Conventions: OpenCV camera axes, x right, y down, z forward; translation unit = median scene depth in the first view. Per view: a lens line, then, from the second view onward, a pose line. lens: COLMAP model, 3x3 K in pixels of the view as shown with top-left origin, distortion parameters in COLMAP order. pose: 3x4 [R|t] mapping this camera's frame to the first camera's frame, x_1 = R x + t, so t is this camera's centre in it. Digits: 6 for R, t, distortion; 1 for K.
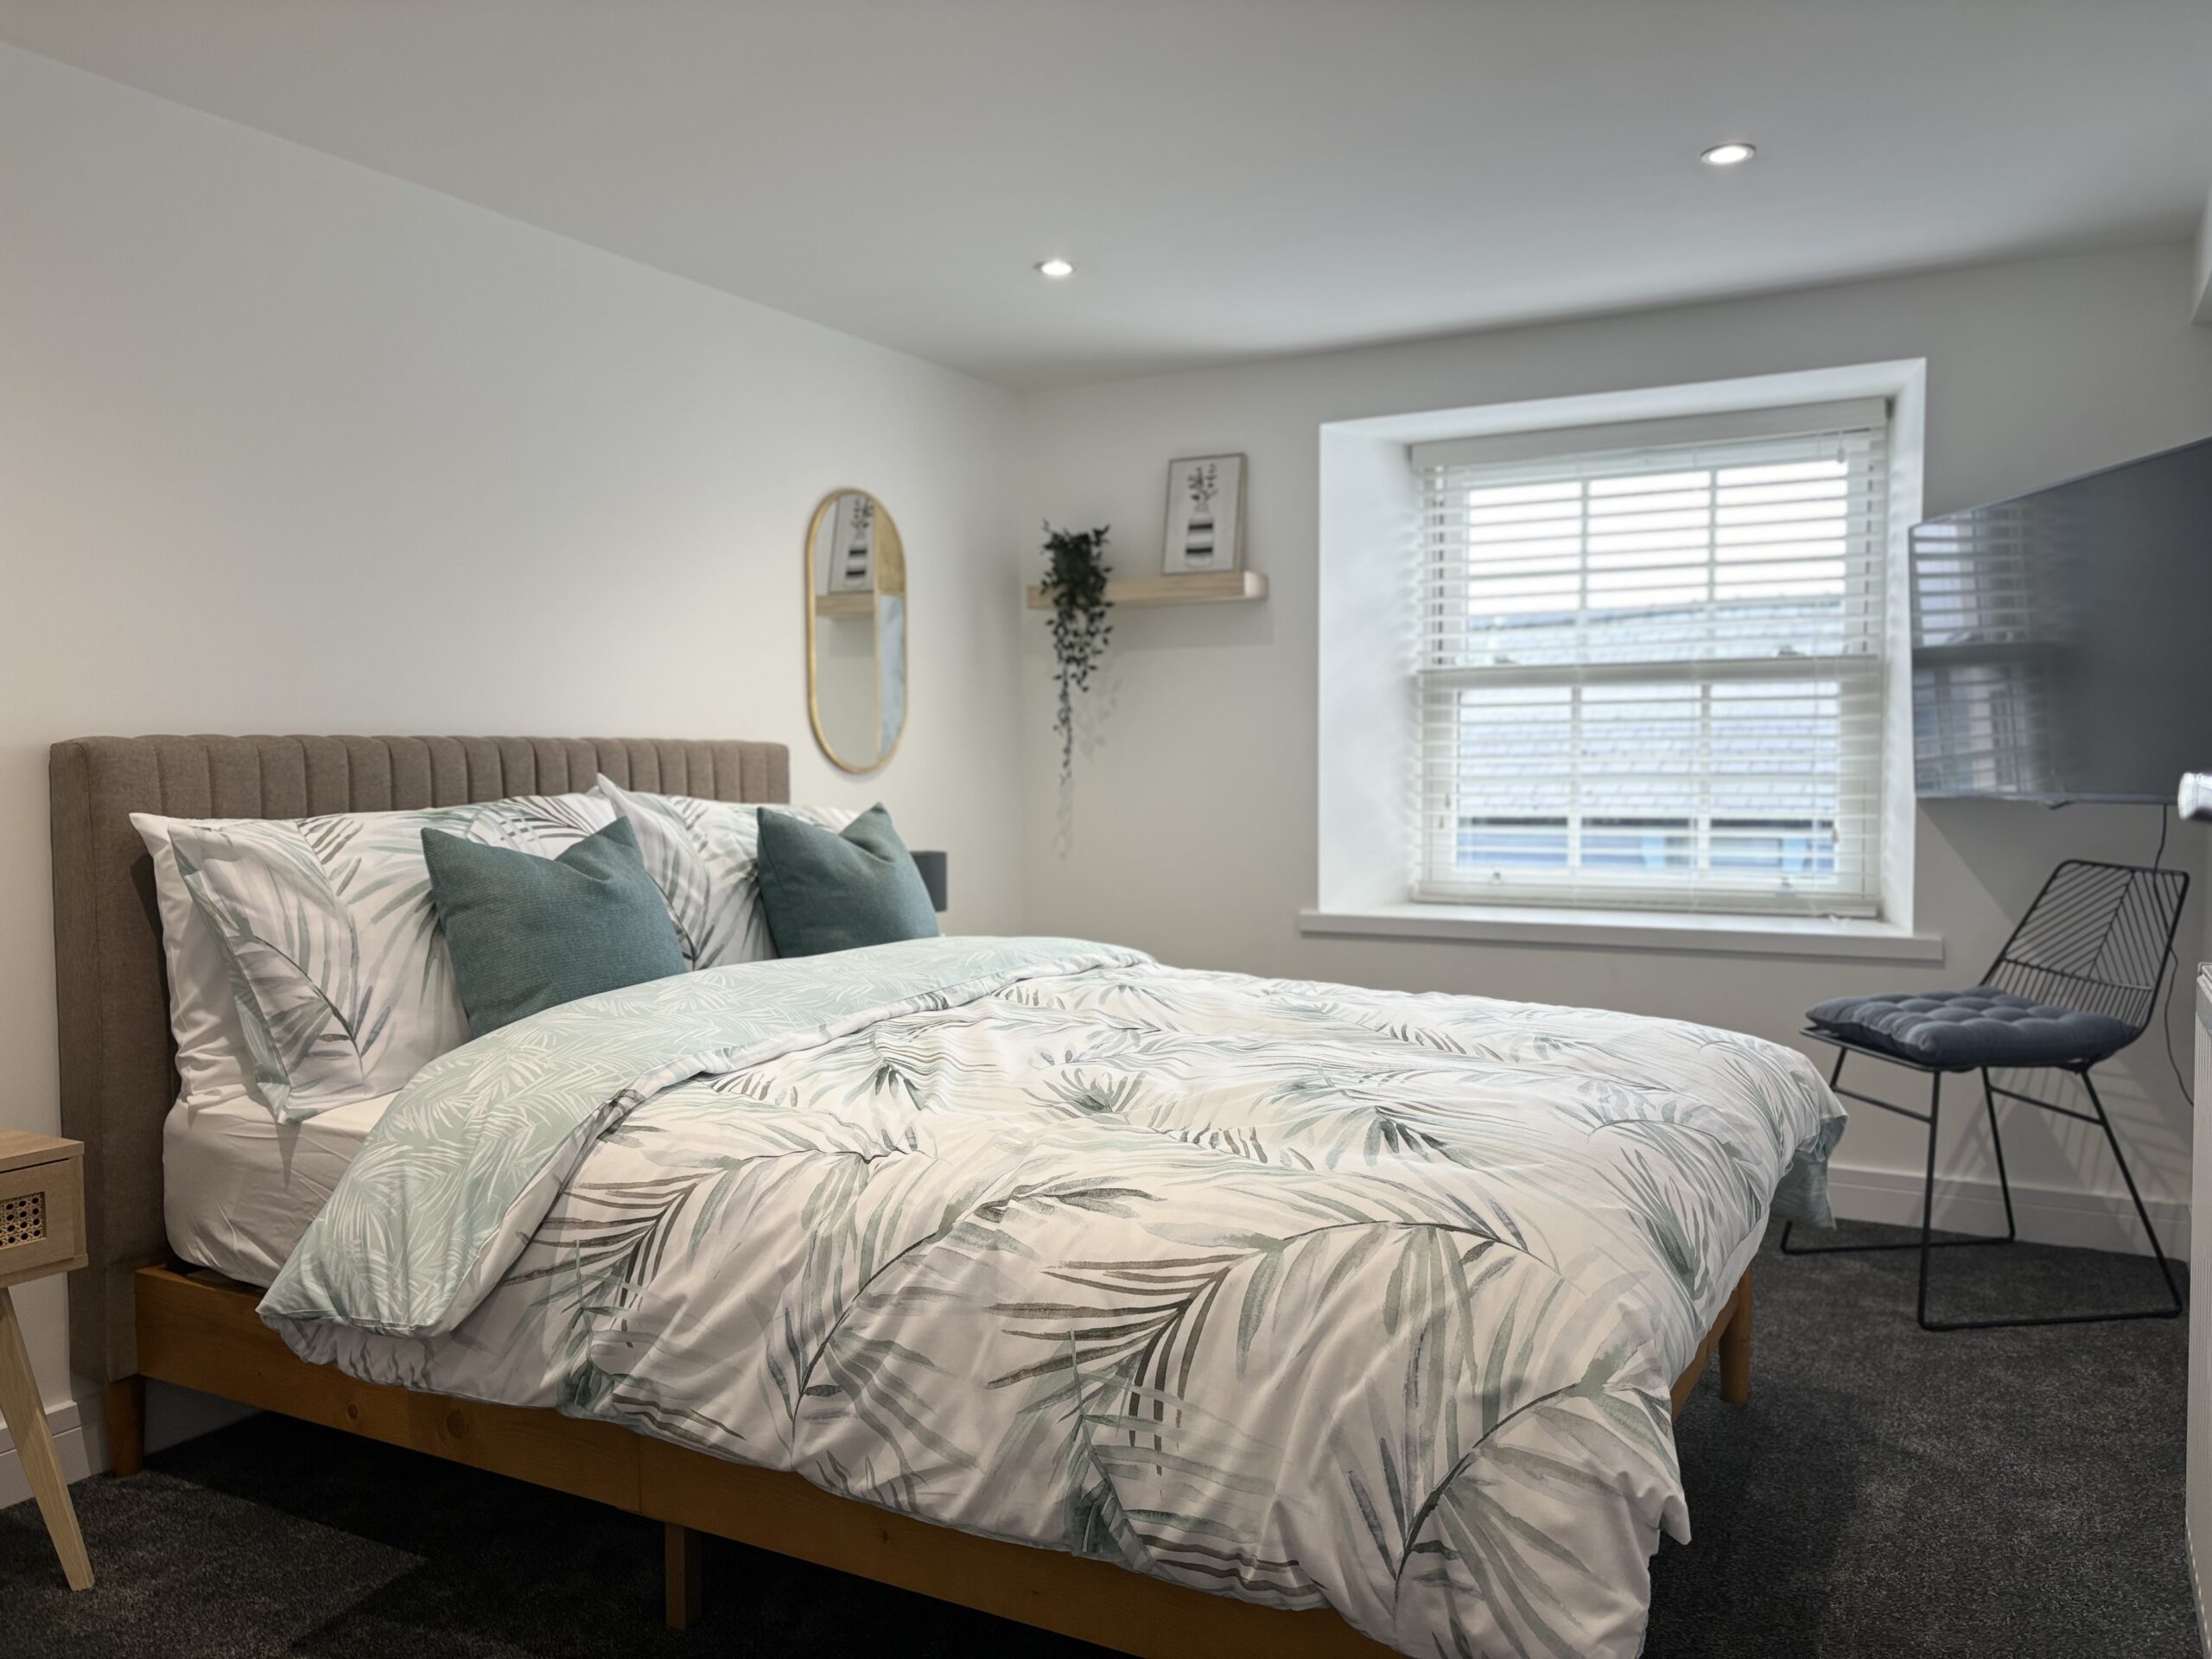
lens RADIAL K [[1667.6, 0, 1110.2], [0, 1667.6, 810.2], [0, 0, 1]] dist [0.048914, -0.049177]
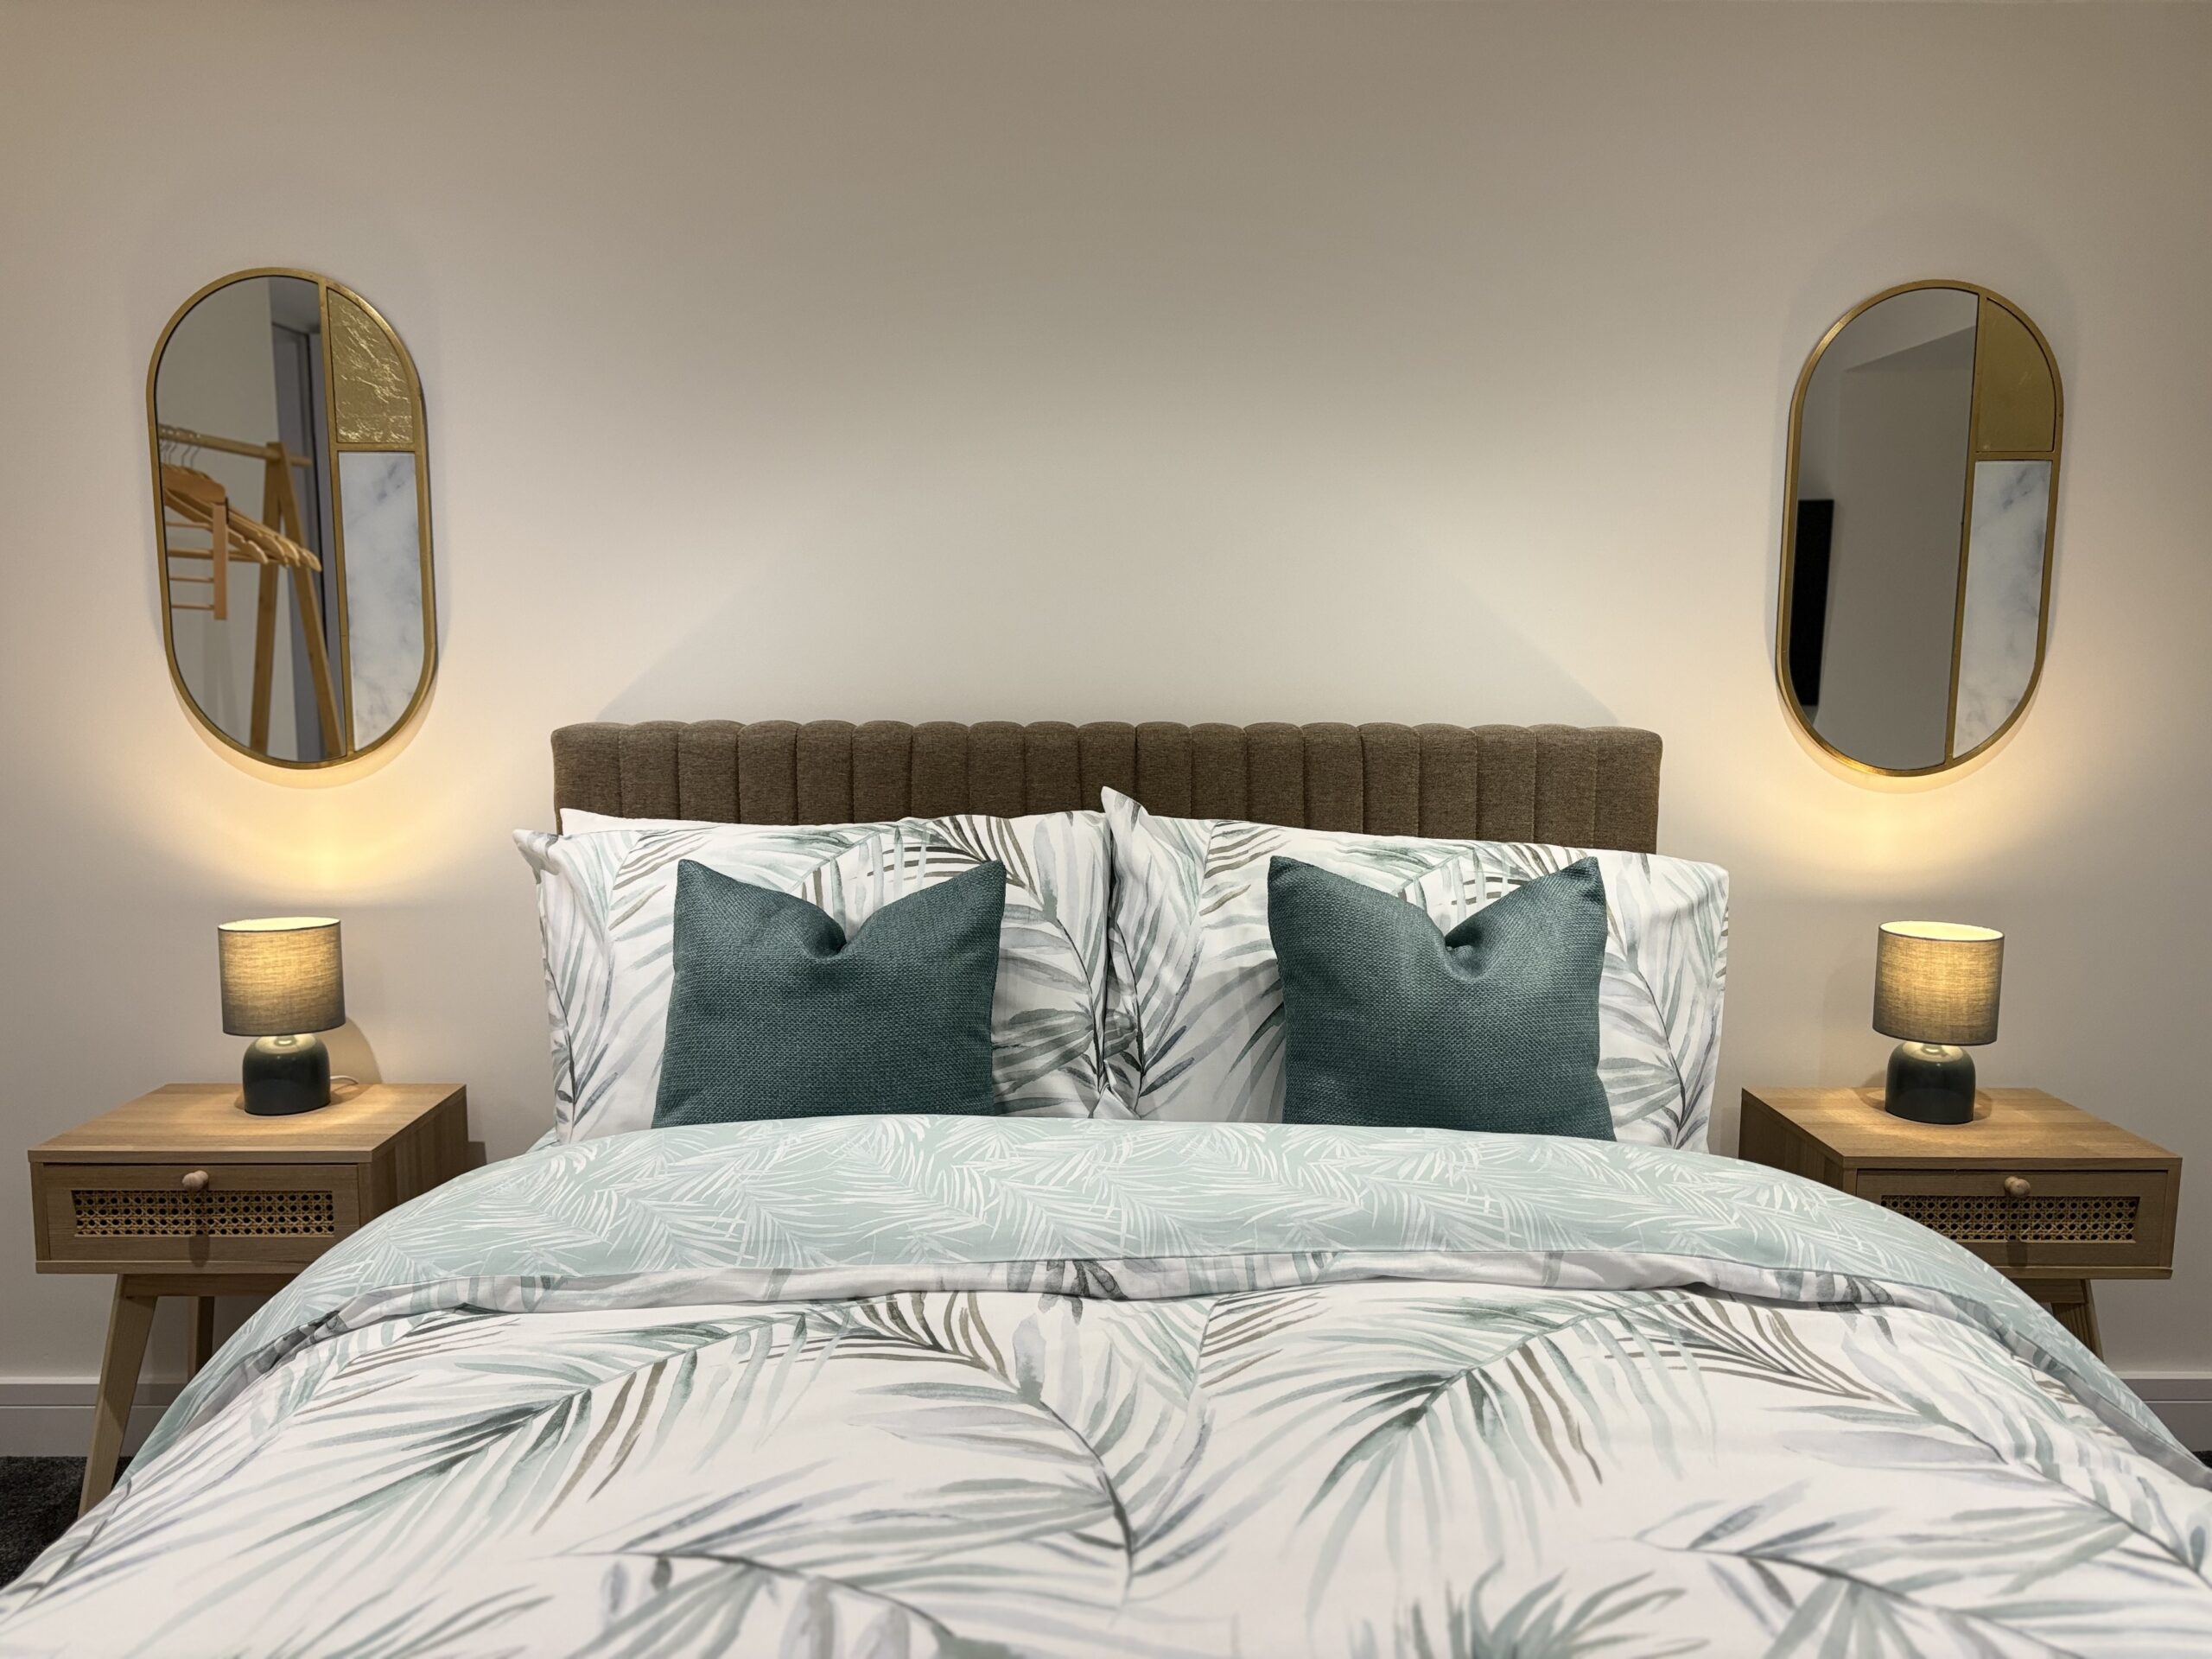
lens RADIAL K [[1667.6, 0, 1139.4], [0, 1667.6, 831.0], [0, 0, 1]] dist [0.048914, -0.049177]
pose [[0.484050, 0.109809, -0.868123, 0.395362], [-0.033622, 0.993696, 0.106946, -0.097370], [0.874394, -0.022579, 0.484691, 0.824715]]
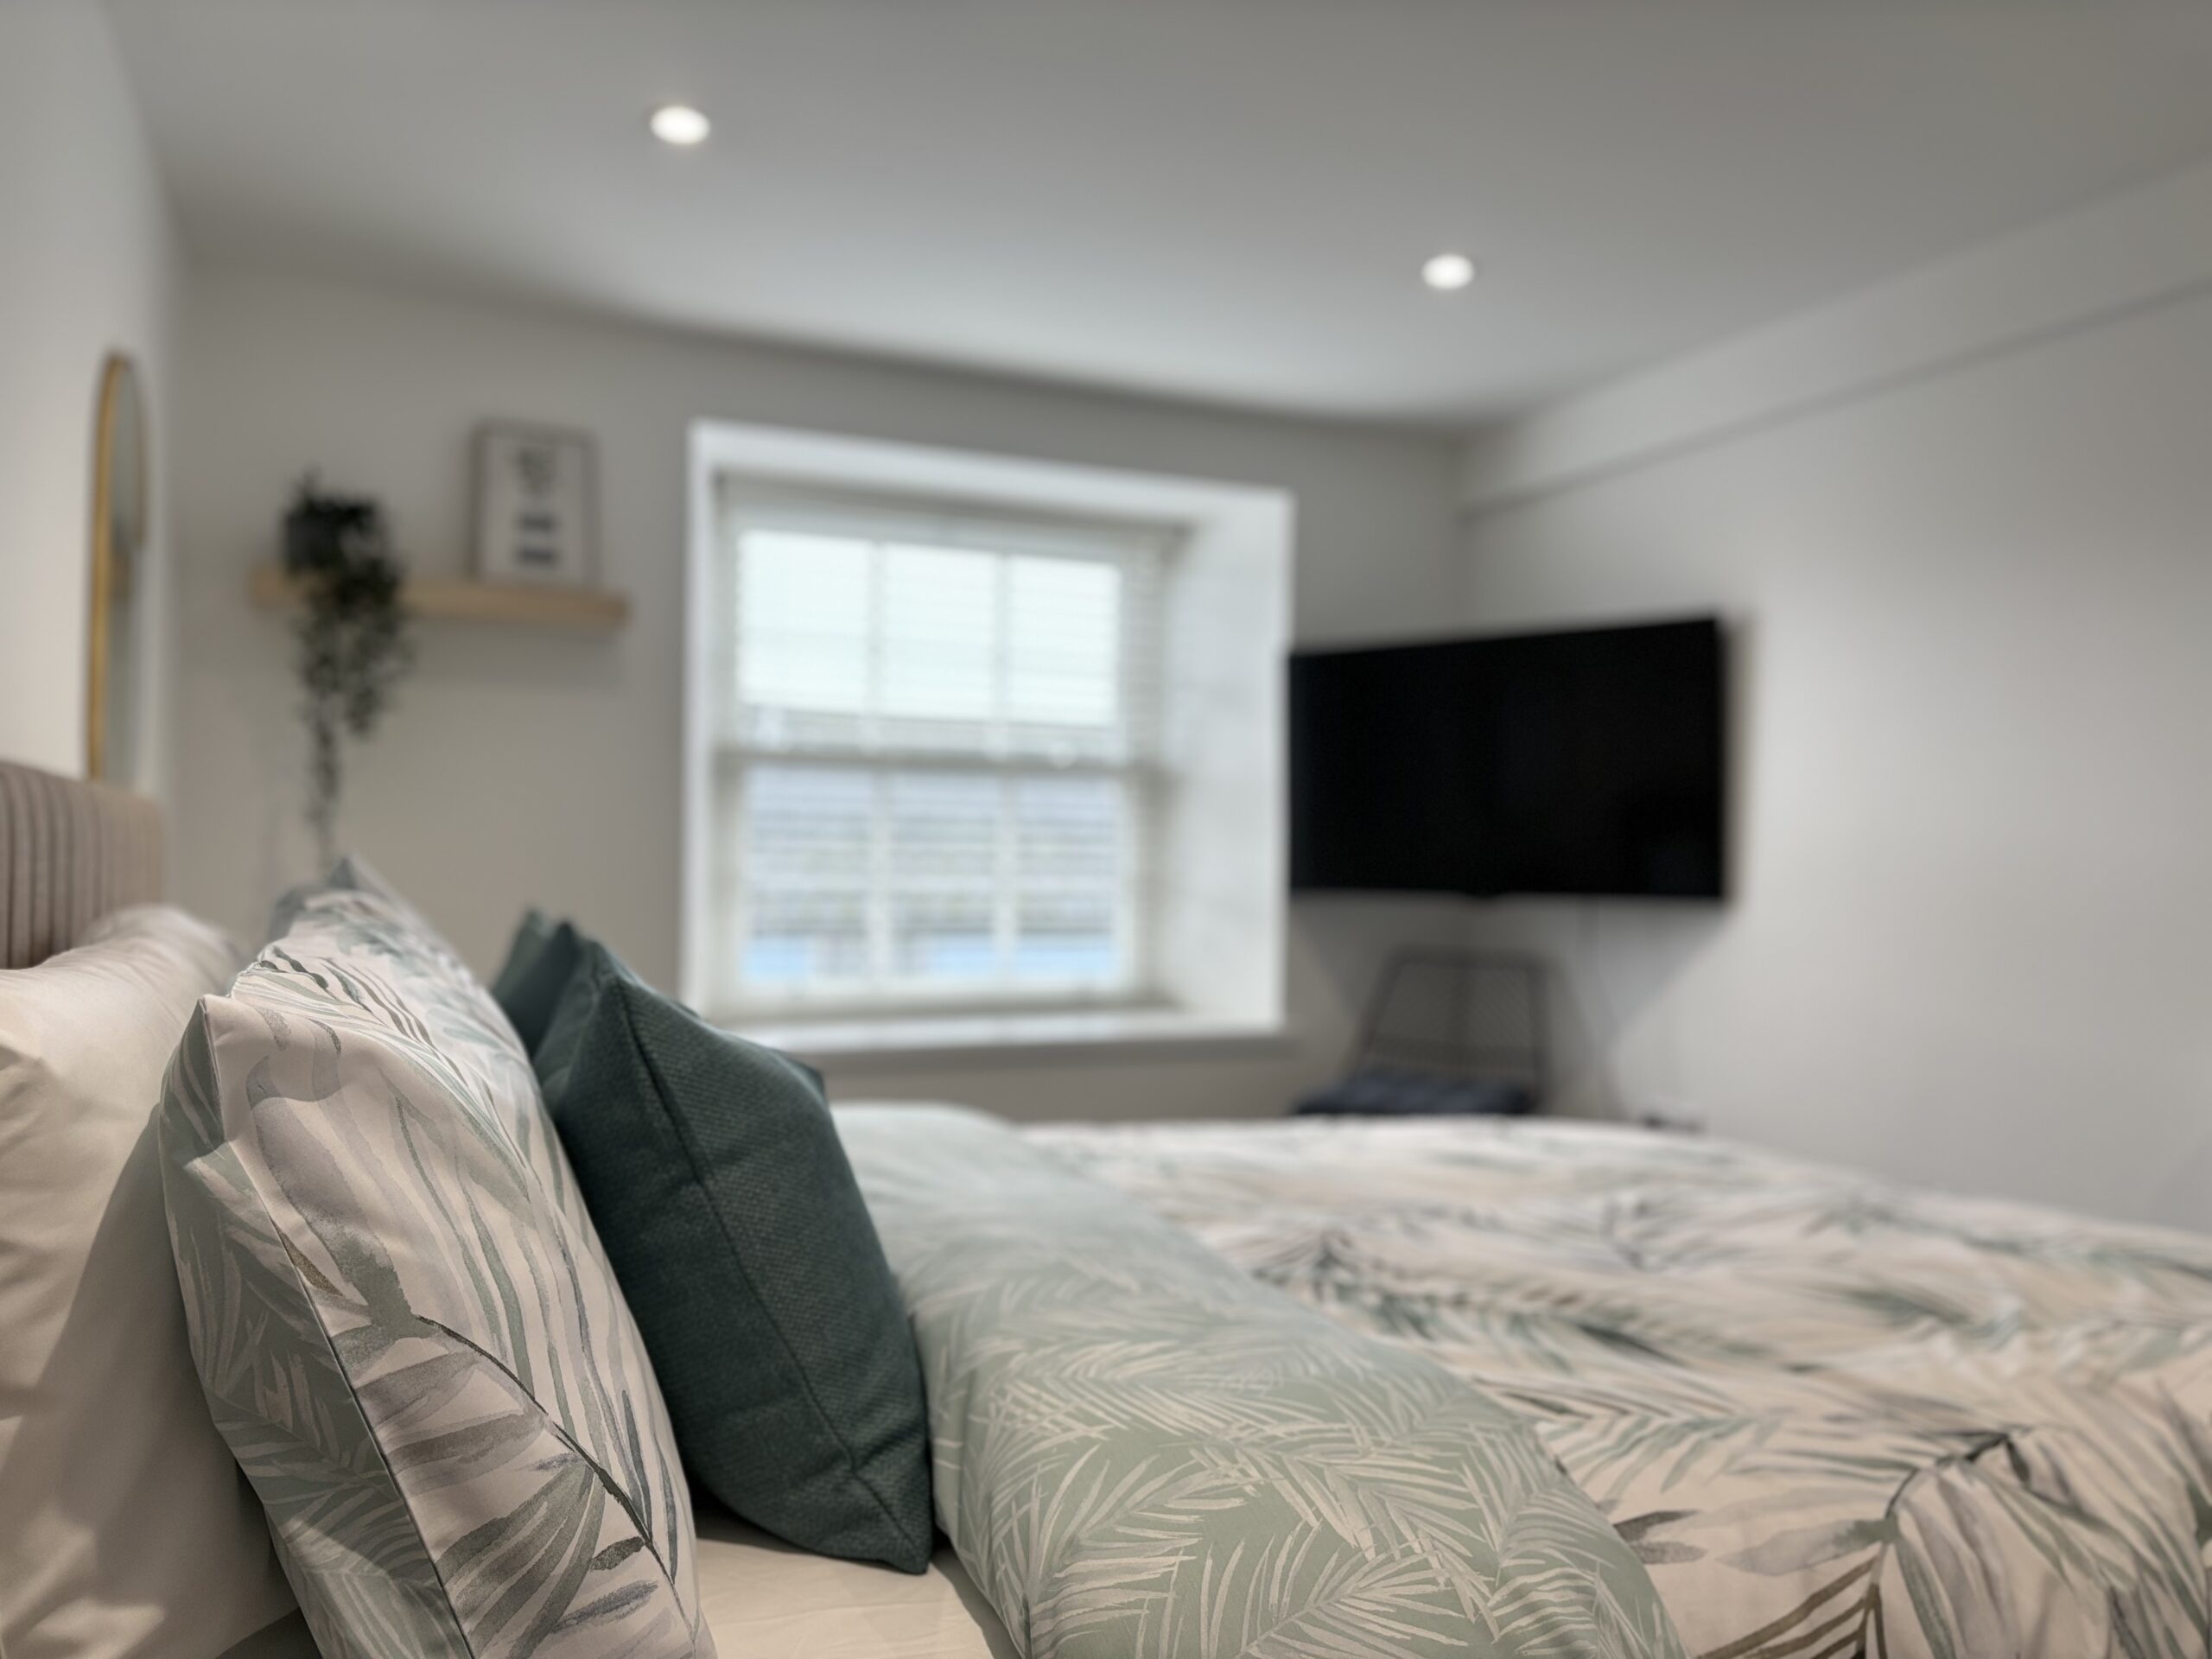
lens RADIAL K [[1667.6, 0, 1135.8], [0, 1667.6, 826.9], [0, 0, 1]] dist [0.048914, -0.049177]
pose [[0.607743, 0.031573, 0.793506, -0.673968], [0.008776, 0.998881, -0.046467, -0.005837], [-0.794086, 0.035203, 0.606786, 0.663051]]
